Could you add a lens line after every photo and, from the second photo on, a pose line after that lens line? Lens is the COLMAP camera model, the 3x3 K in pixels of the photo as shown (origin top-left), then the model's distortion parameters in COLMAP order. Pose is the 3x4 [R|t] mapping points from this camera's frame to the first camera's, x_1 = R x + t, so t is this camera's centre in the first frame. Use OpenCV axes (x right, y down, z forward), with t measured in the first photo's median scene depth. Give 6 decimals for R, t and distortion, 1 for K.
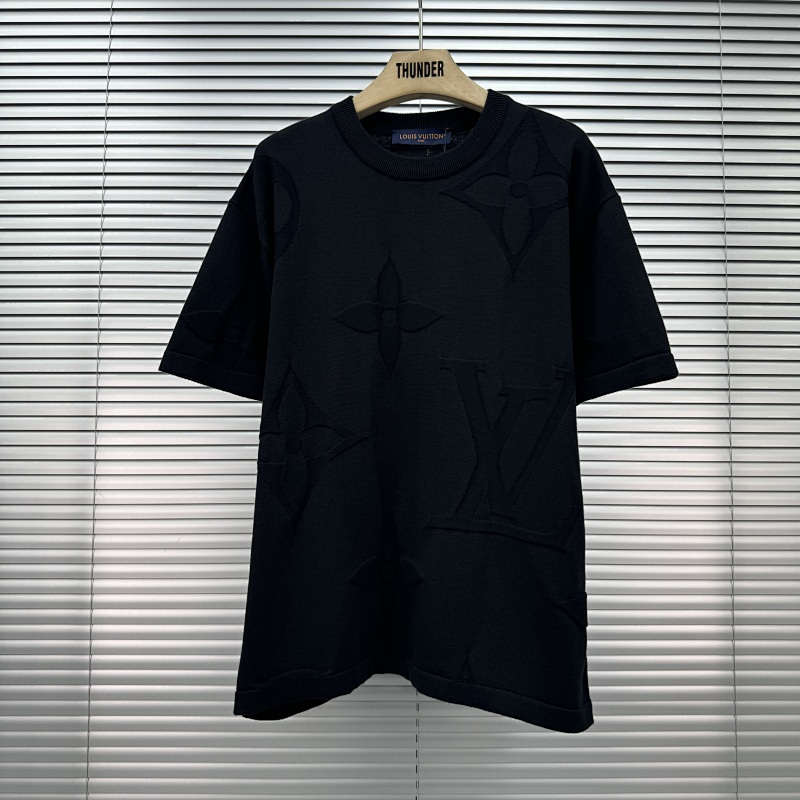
lens RADIAL K [[797.4, 0, 400.0], [0, 797.4, 400.0], [0, 0, 1]] dist [0.180480, -0.476945]
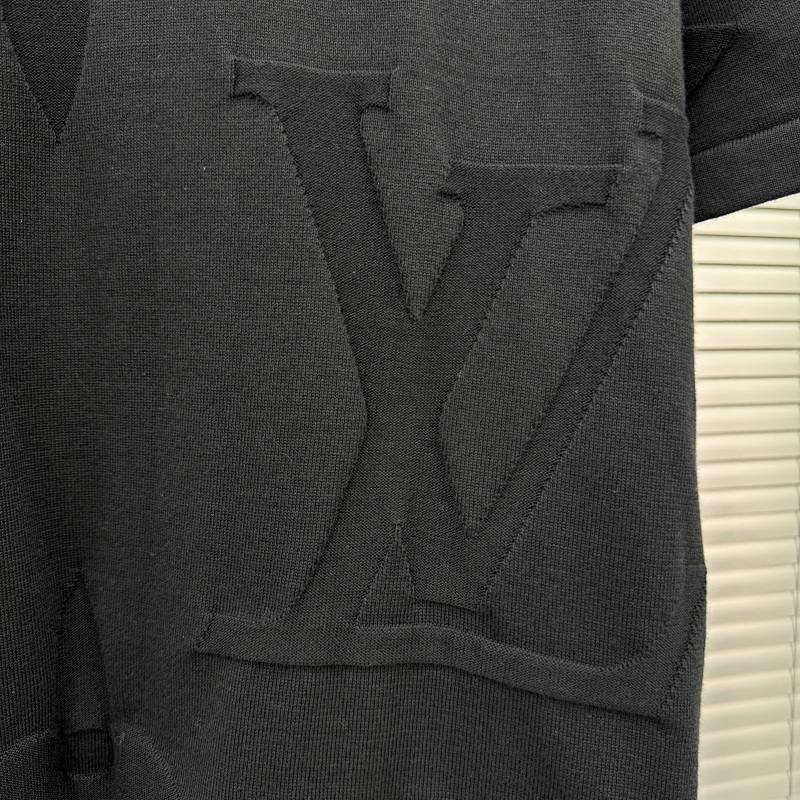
lens RADIAL K [[797.4, 0, 400.0], [0, 797.4, 400.0], [0, 0, 1]] dist [0.180480, -0.476945]
pose [[0.975844, -0.029275, 0.216496, 0.045641], [-0.000465, 0.990701, 0.136057, 0.027340], [-0.218466, -0.132872, 0.966756, 0.720573]]
